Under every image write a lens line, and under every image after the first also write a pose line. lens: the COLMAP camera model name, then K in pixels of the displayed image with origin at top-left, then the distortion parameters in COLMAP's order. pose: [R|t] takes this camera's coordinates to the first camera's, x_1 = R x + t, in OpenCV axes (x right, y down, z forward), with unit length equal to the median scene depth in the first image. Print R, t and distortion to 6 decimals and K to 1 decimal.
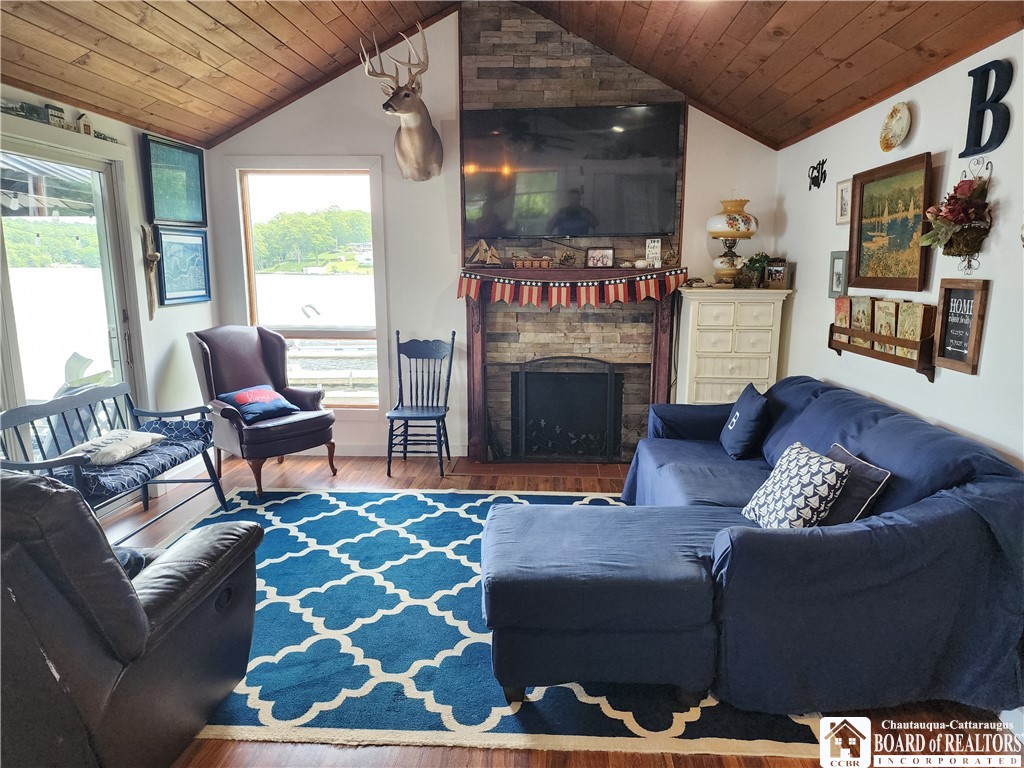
lens RADIAL K [[683.0, 0, 512.8], [0, 683.0, 387.9], [0, 0, 1]] dist [0.071980, -0.059220]
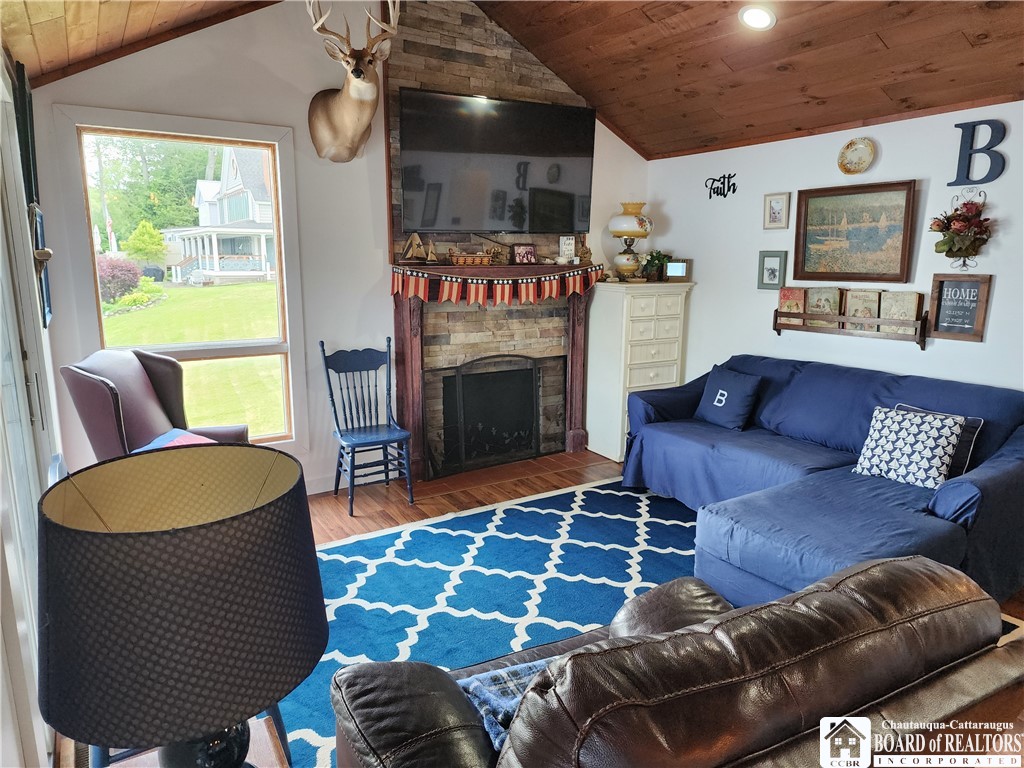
lens RADIAL K [[683.0, 0, 512.5], [0, 683.0, 377.6], [0, 0, 1]] dist [0.071980, -0.059220]
pose [[0.818132, -0.101315, 0.566035, -0.484864], [0.100395, 0.994404, 0.032880, -0.046970], [-0.566198, 0.029927, 0.823726, 0.201482]]
